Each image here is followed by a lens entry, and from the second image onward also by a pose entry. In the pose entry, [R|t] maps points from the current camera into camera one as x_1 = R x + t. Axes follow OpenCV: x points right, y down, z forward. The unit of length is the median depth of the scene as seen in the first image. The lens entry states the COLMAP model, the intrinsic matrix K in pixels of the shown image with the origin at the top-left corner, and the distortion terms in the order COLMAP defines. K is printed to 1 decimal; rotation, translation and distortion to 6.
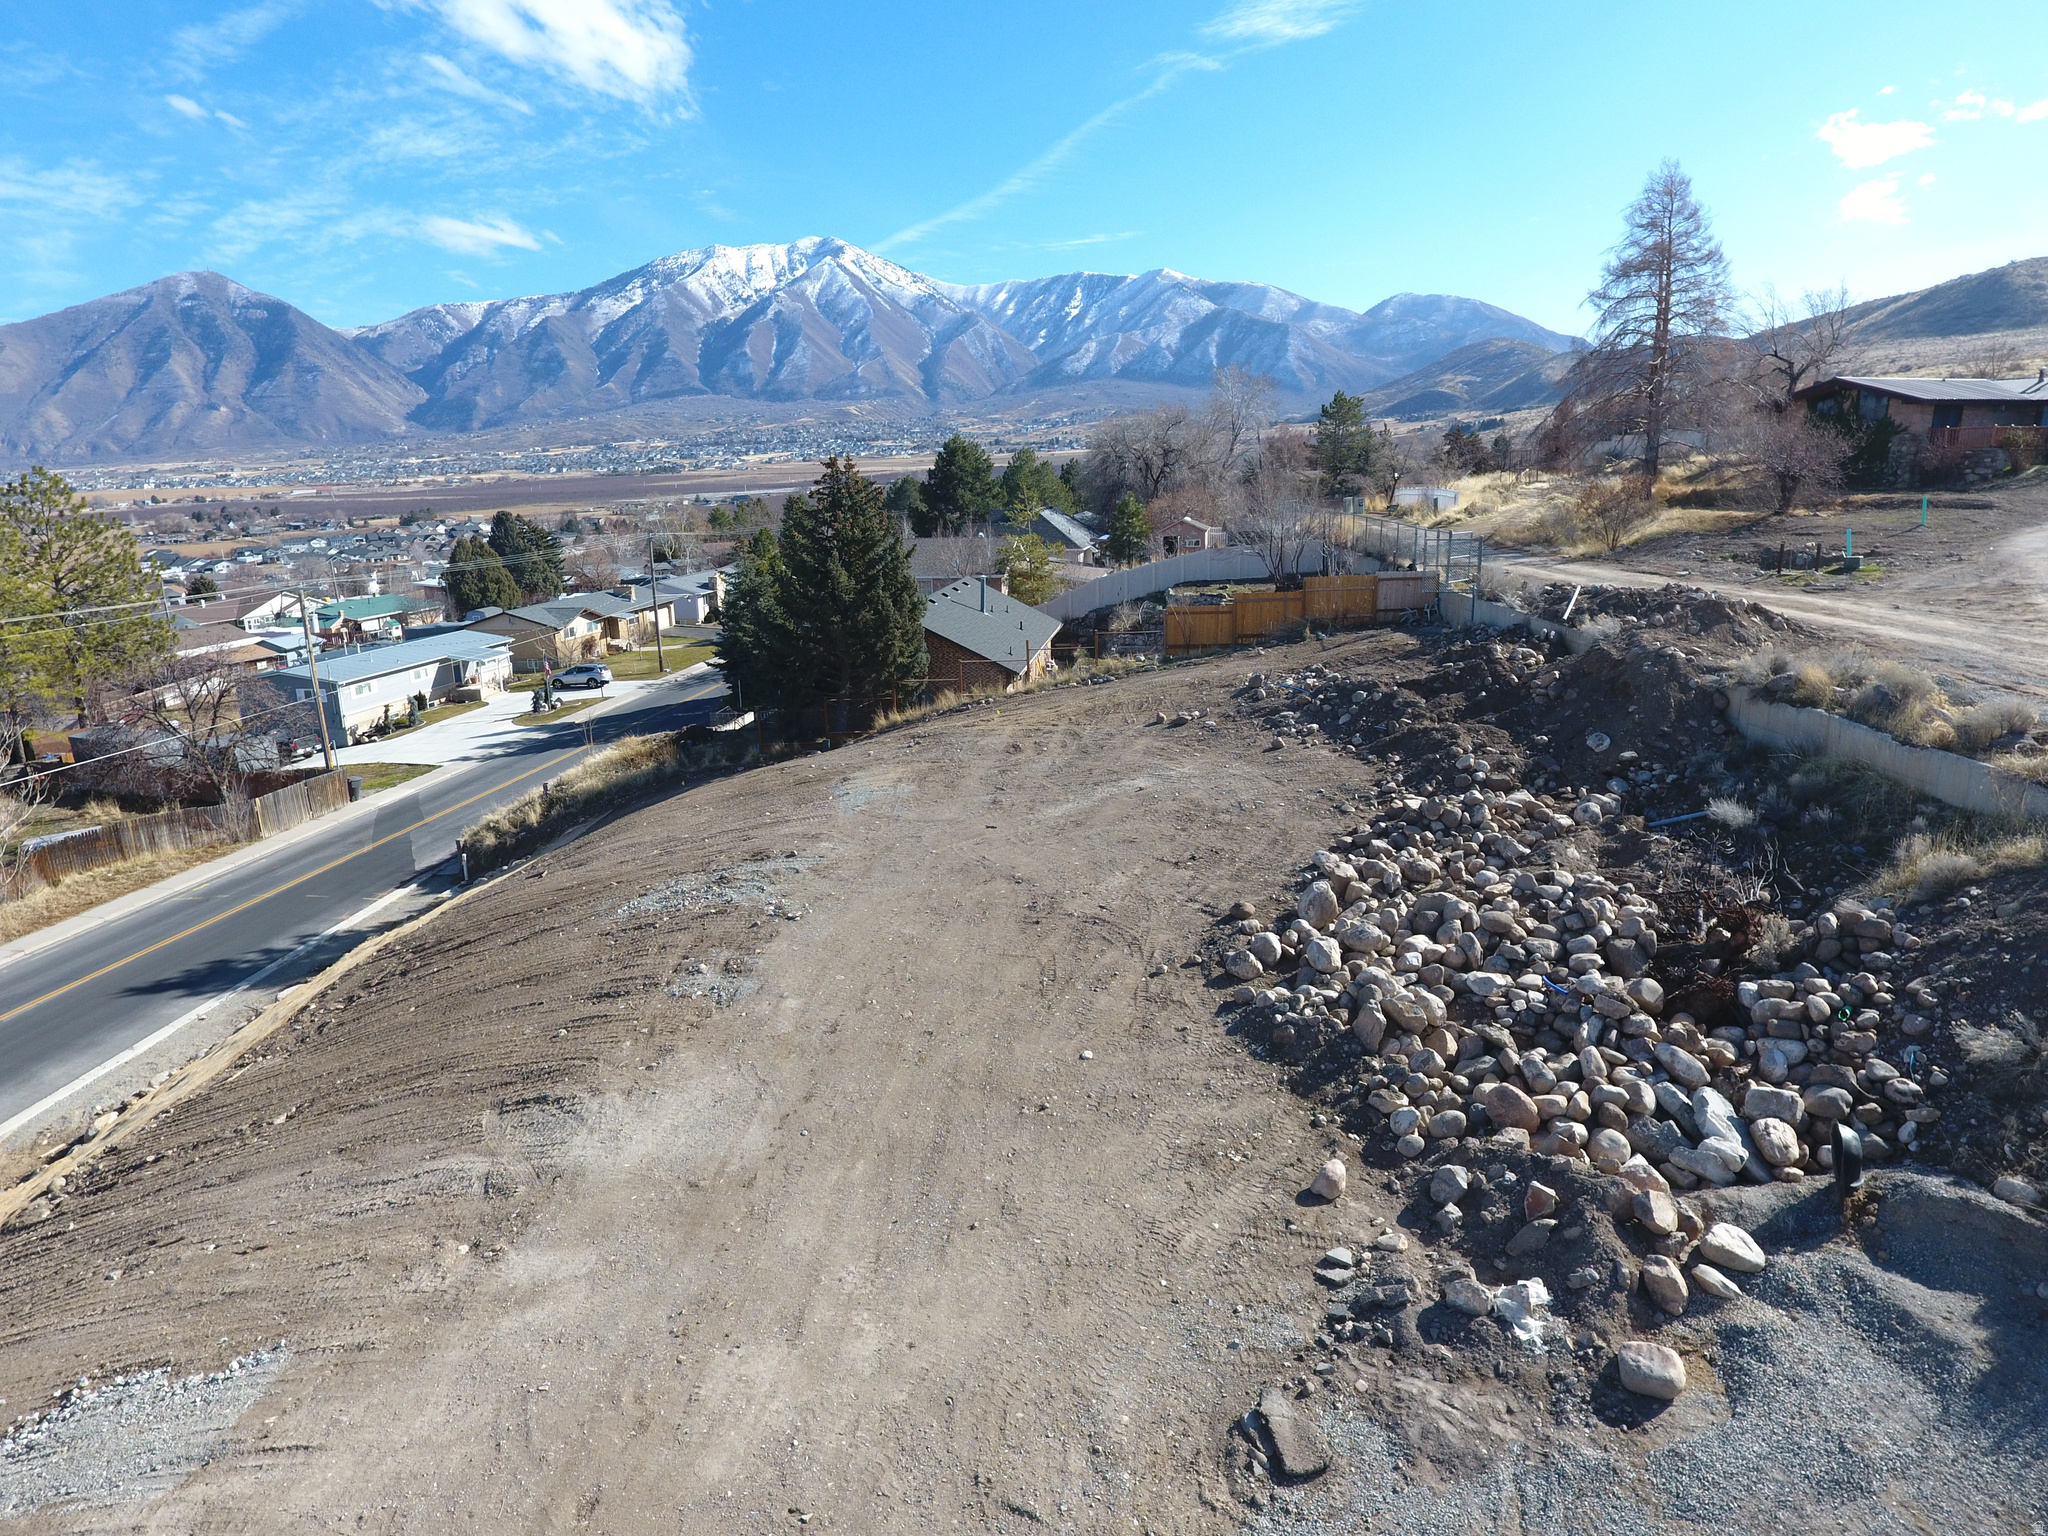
lens RADIAL K [[1194.3, 0, 990.6], [0, 1194.3, 767.8], [0, 0, 1]] dist [-0.003724, -0.001301]
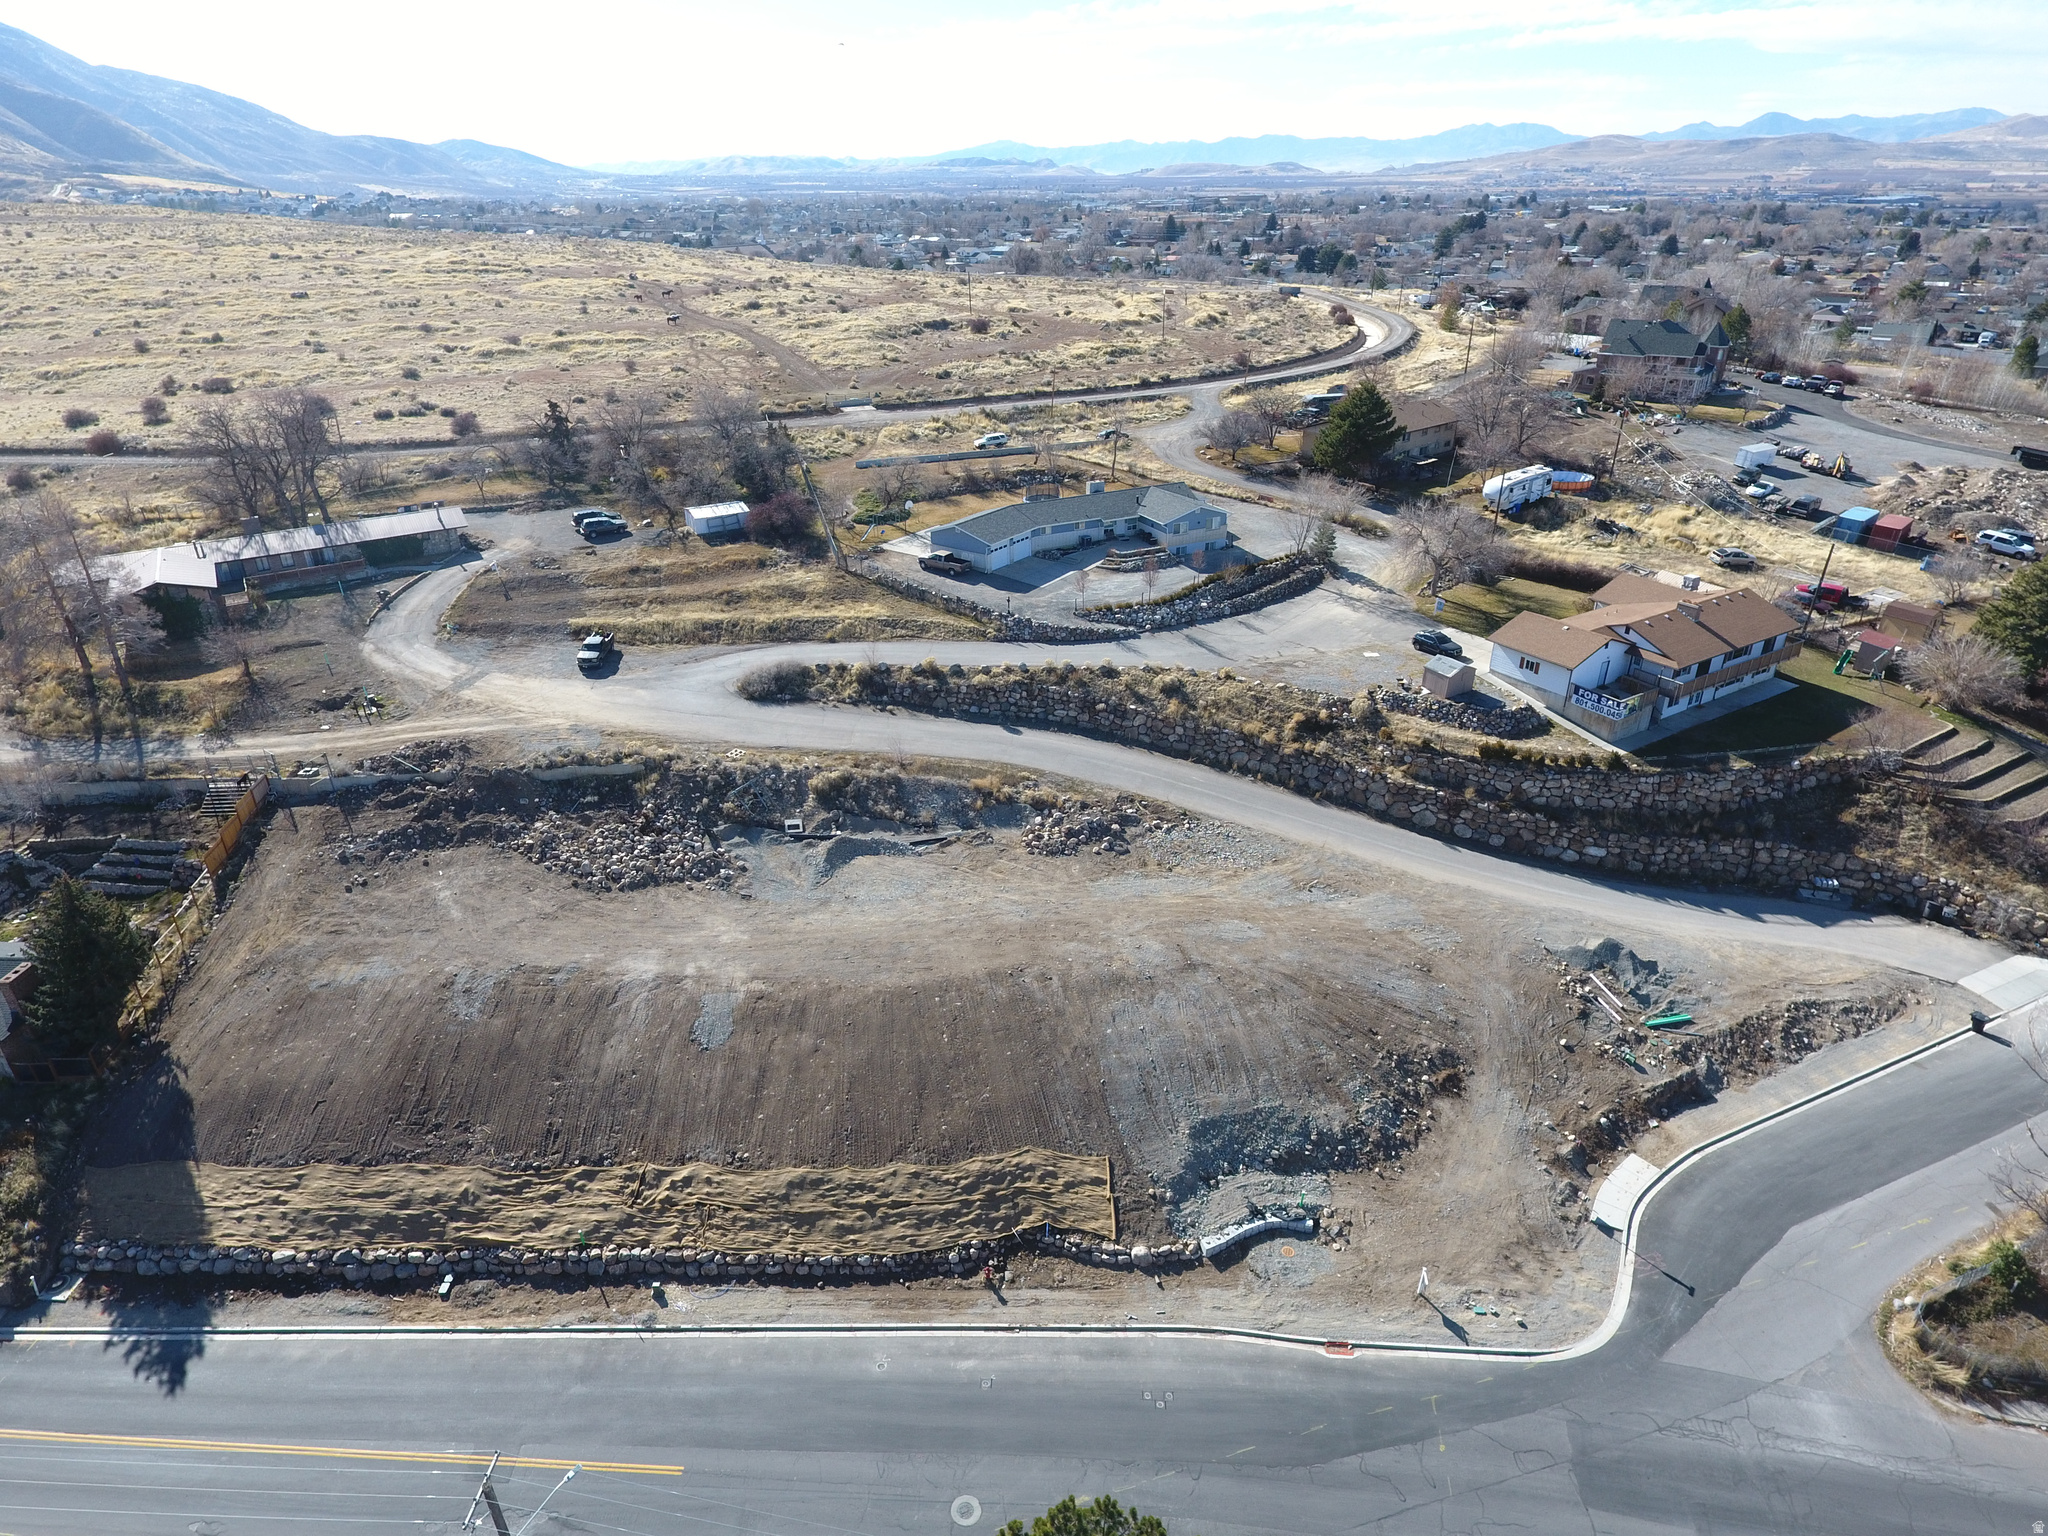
lens RADIAL K [[1194.3, 0, 990.6], [0, 1194.3, 767.8], [0, 0, 1]] dist [-0.003724, -0.001301]
pose [[-0.110311, -0.418762, 0.901371, -4.133356], [0.264504, 0.861832, 0.432763, -1.913989], [-0.958055, 0.286155, 0.015694, -0.500180]]
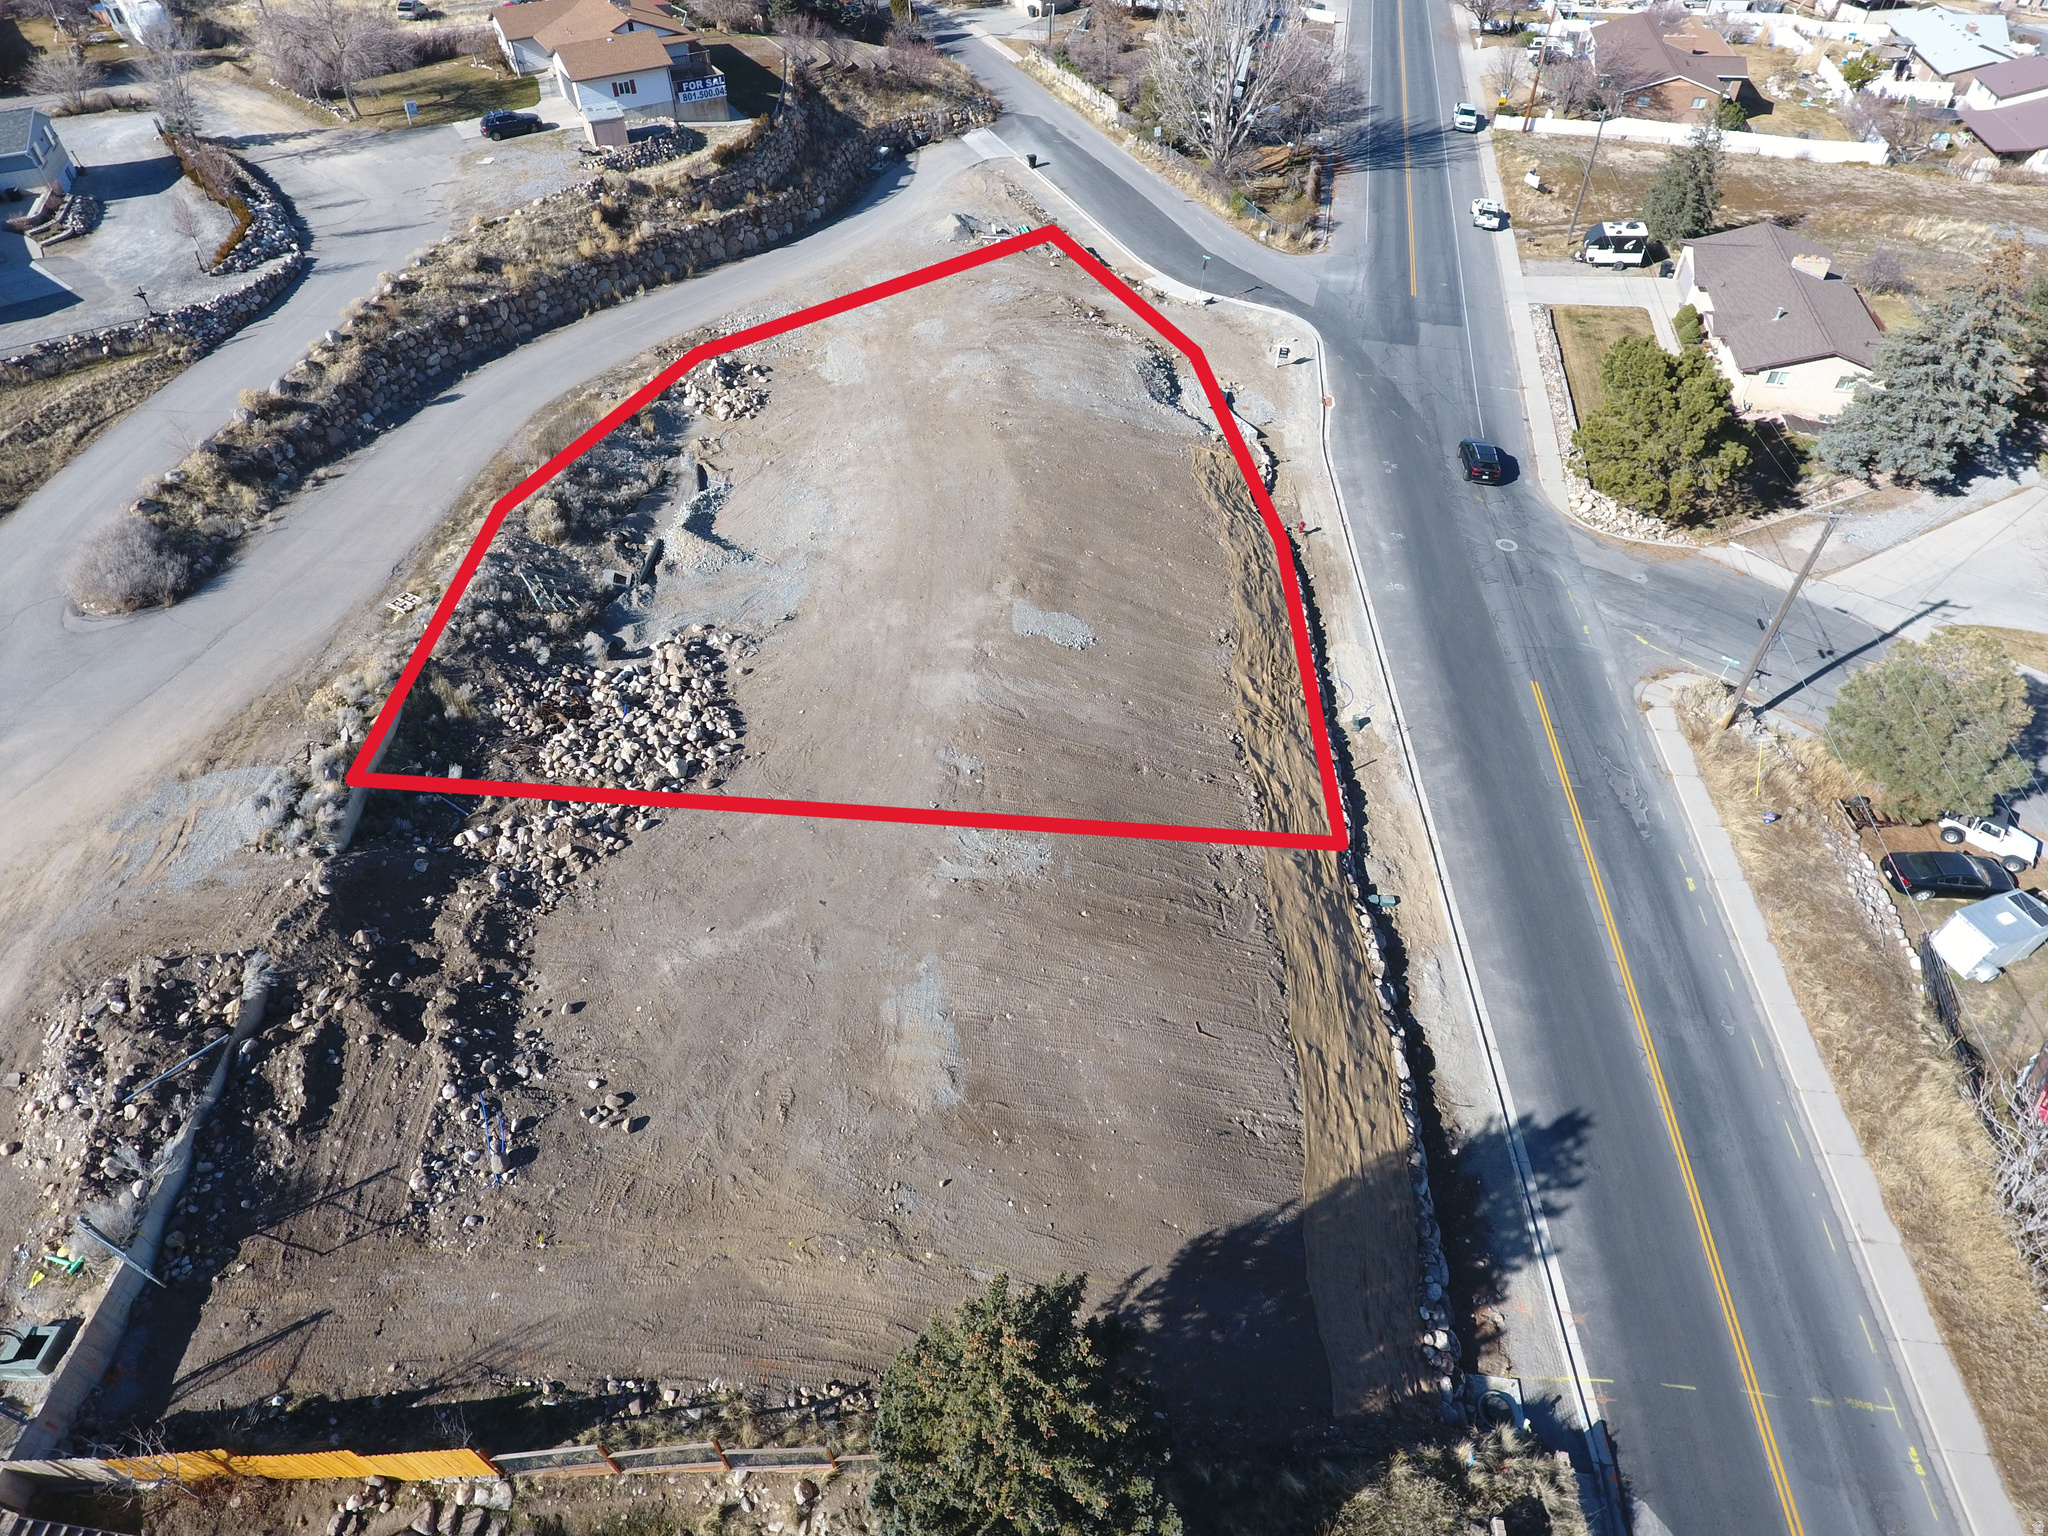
lens RADIAL K [[1194.3, 0, 990.6], [0, 1194.3, 767.8], [0, 0, 1]] dist [-0.003724, -0.001301]
pose [[-0.996699, 0.080958, 0.006069, -0.393127], [0.047441, 0.520136, 0.852765, -2.209497], [0.065881, 0.850238, -0.522259, 2.823915]]
